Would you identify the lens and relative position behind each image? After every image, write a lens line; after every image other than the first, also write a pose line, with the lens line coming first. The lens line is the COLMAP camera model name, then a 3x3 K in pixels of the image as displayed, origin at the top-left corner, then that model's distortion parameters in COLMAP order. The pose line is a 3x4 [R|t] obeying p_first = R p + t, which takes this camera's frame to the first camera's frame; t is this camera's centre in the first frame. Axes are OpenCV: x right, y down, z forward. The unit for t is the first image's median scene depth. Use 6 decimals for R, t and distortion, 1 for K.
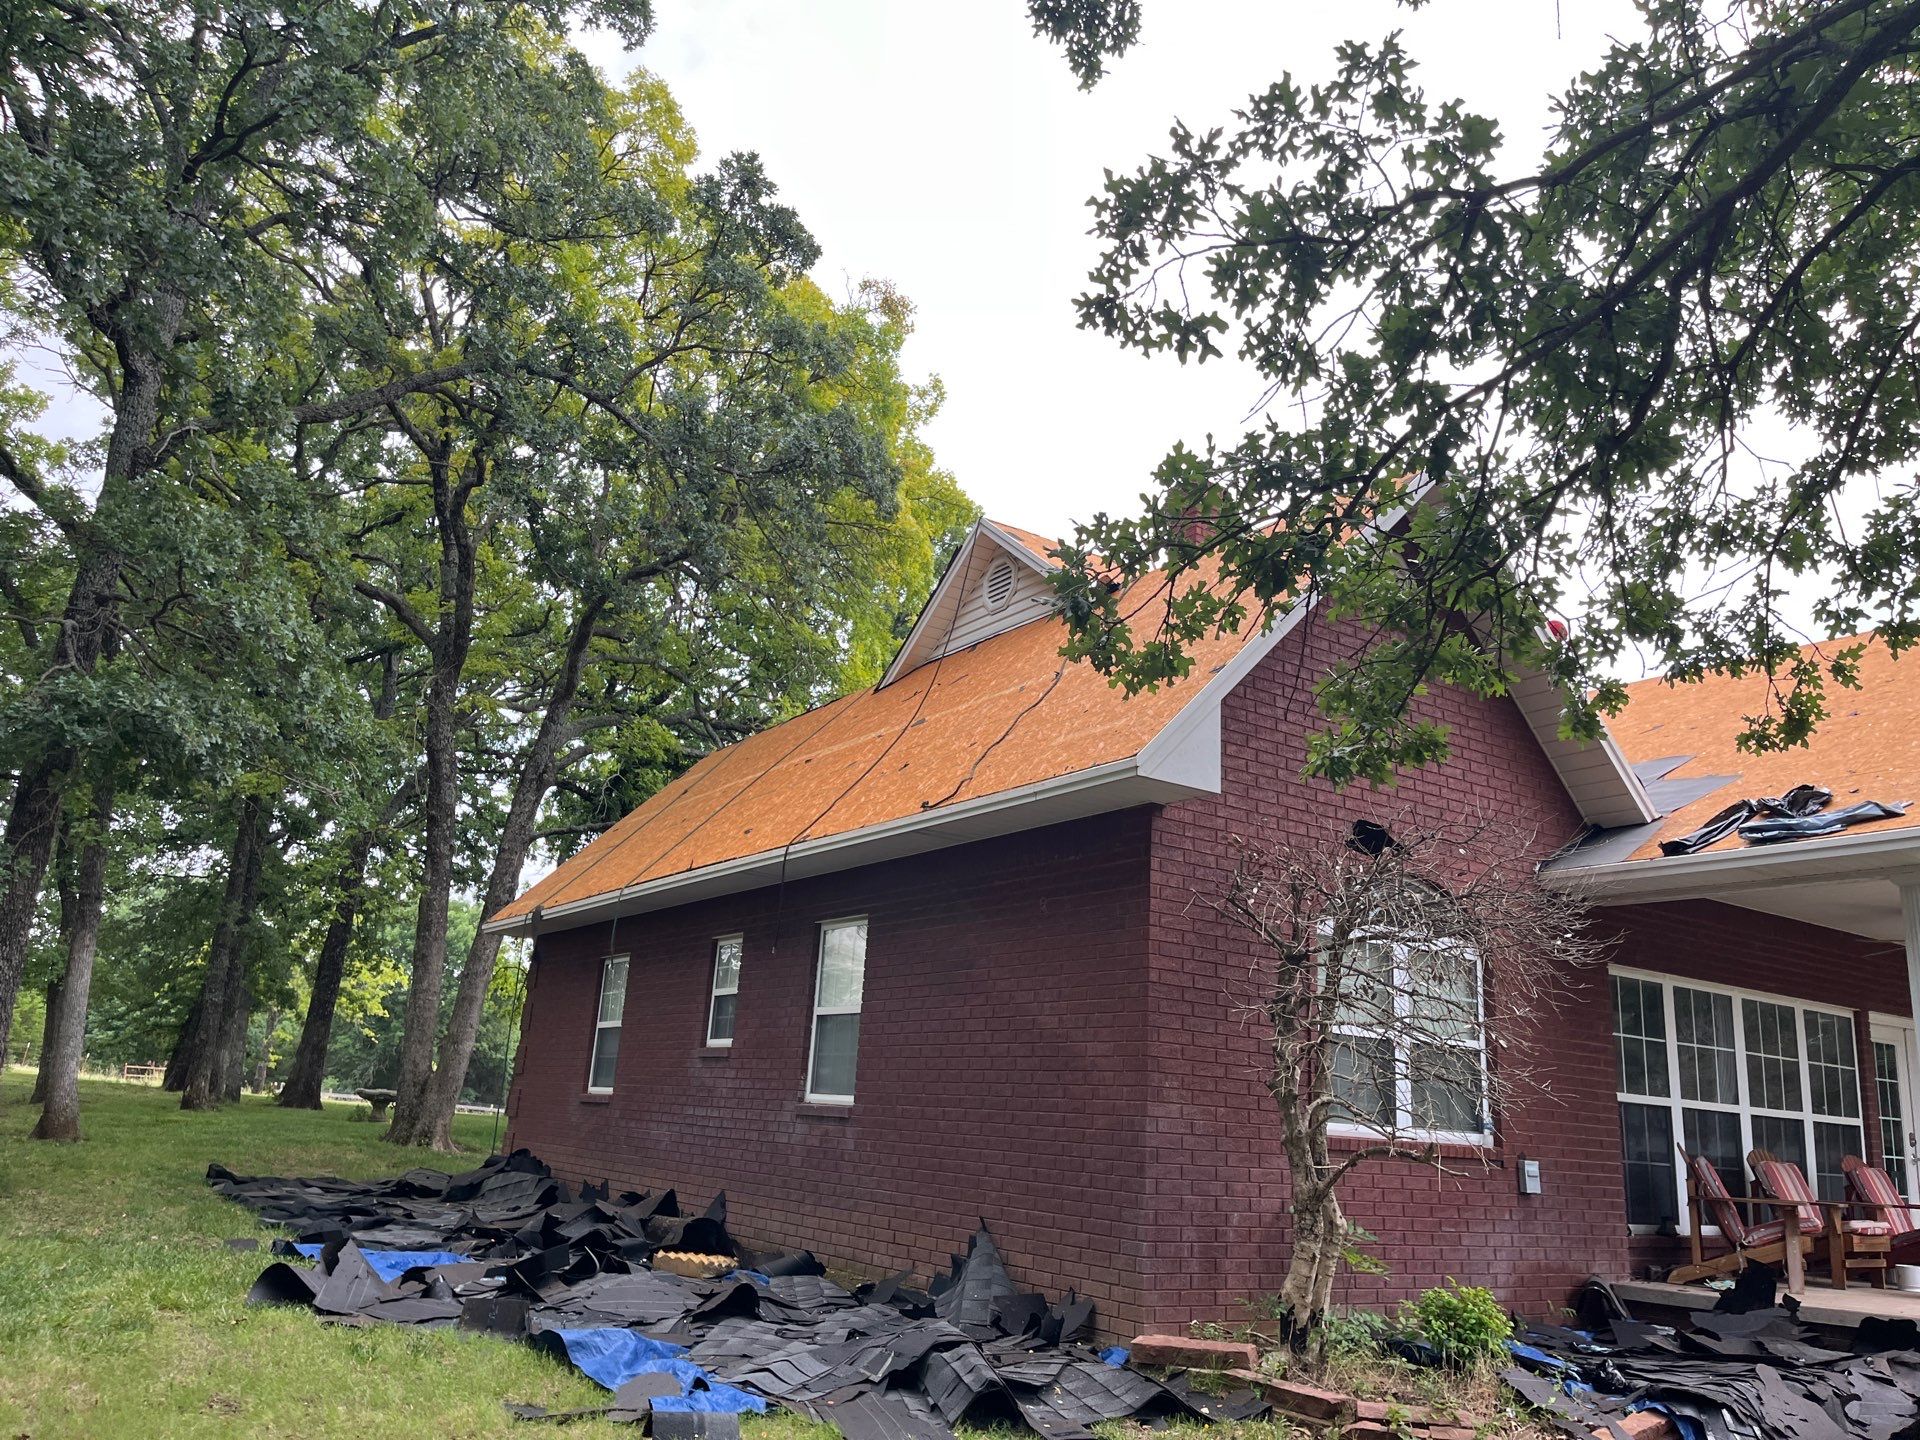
lens RADIAL K [[1421.7, 0, 987.6], [0, 1421.7, 722.7], [0, 0, 1]] dist [0.075183, -0.087767]
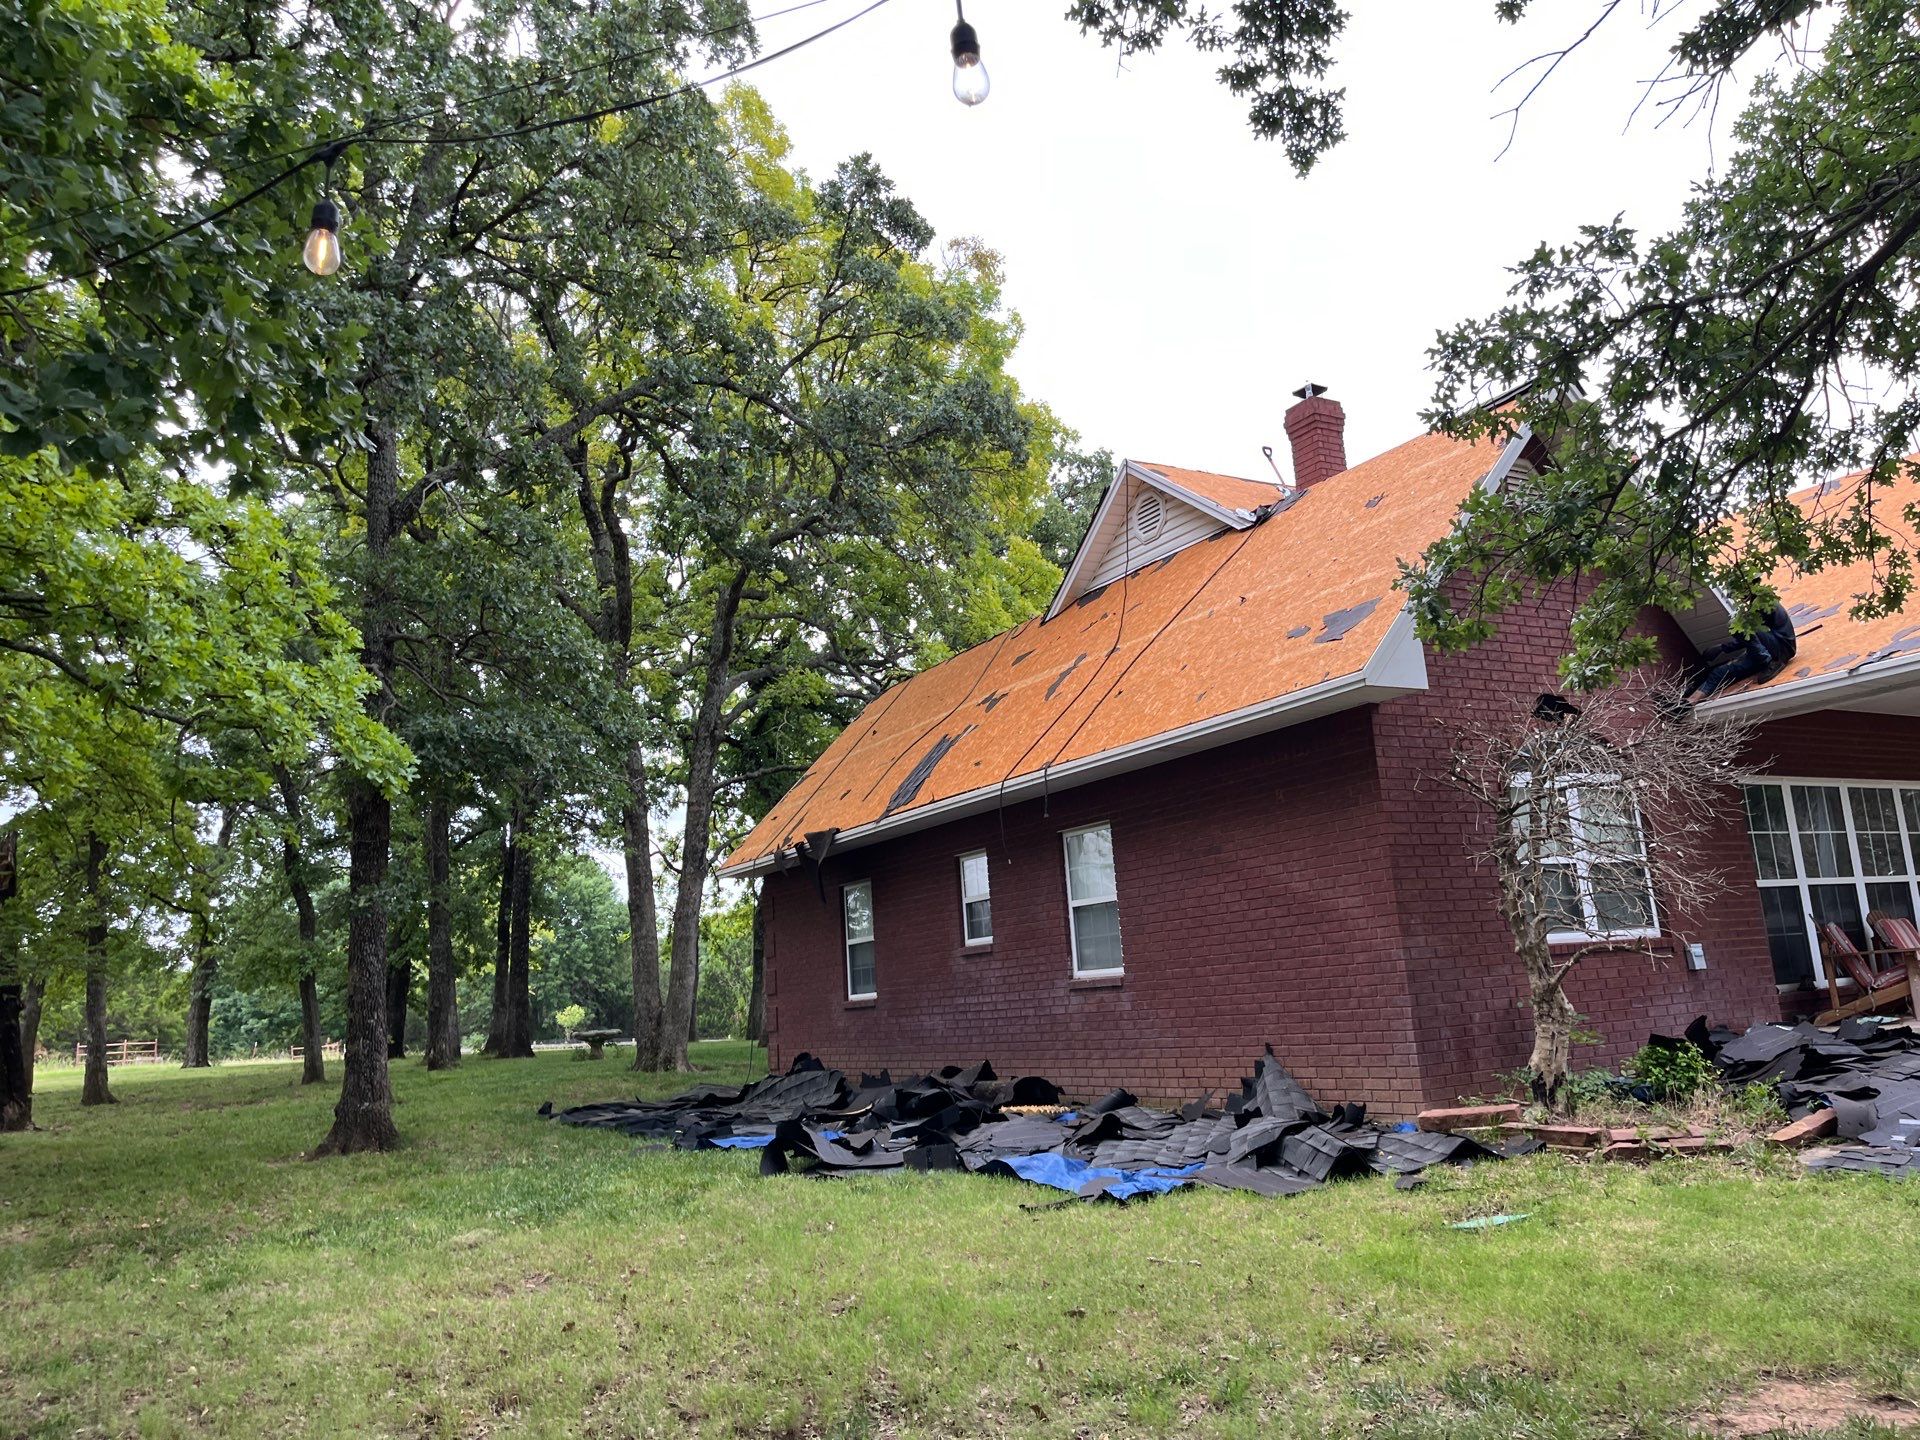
lens RADIAL K [[1414.4, 0, 1023.0], [0, 1414.4, 716.7], [0, 0, 1]] dist [0.092728, -0.085148]
pose [[0.990650, -0.136182, -0.008206, -0.149478], [0.136410, 0.987716, 0.076217, -0.058638], [-0.002274, -0.076623, 0.997058, -0.205863]]
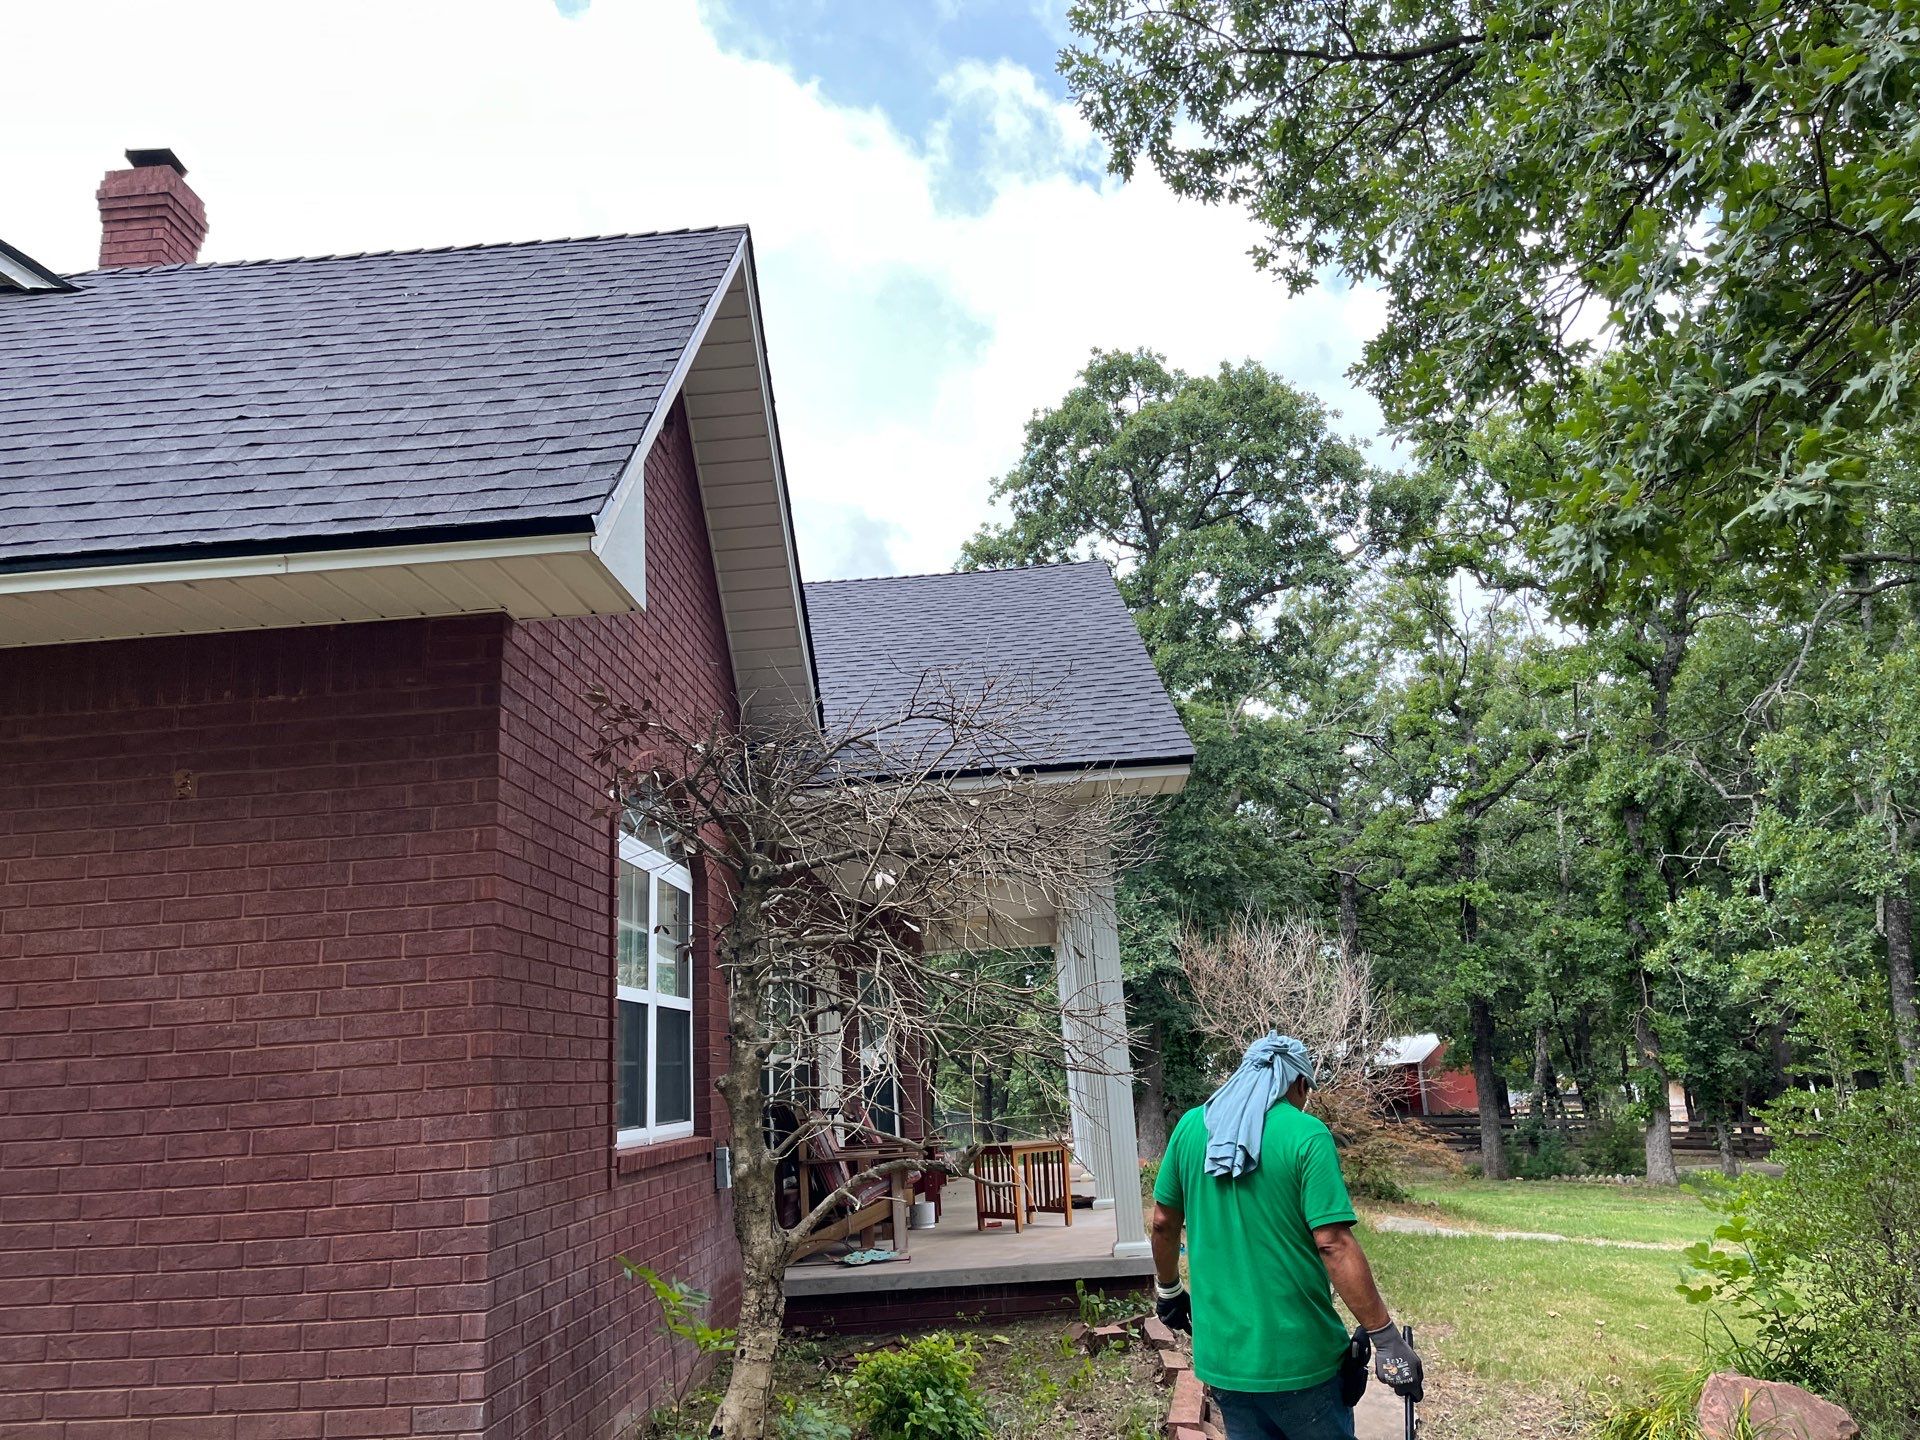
lens RADIAL K [[1445.5, 0, 960.0], [0, 1445.5, 720.0], [0, 0, 1]] dist [0.089513, -0.130325]
pose [[0.608620, 0.100426, 0.787081, -0.191667], [-0.124139, 0.991794, -0.030554, 0.079666], [-0.783691, -0.079112, 0.616092, 0.420962]]
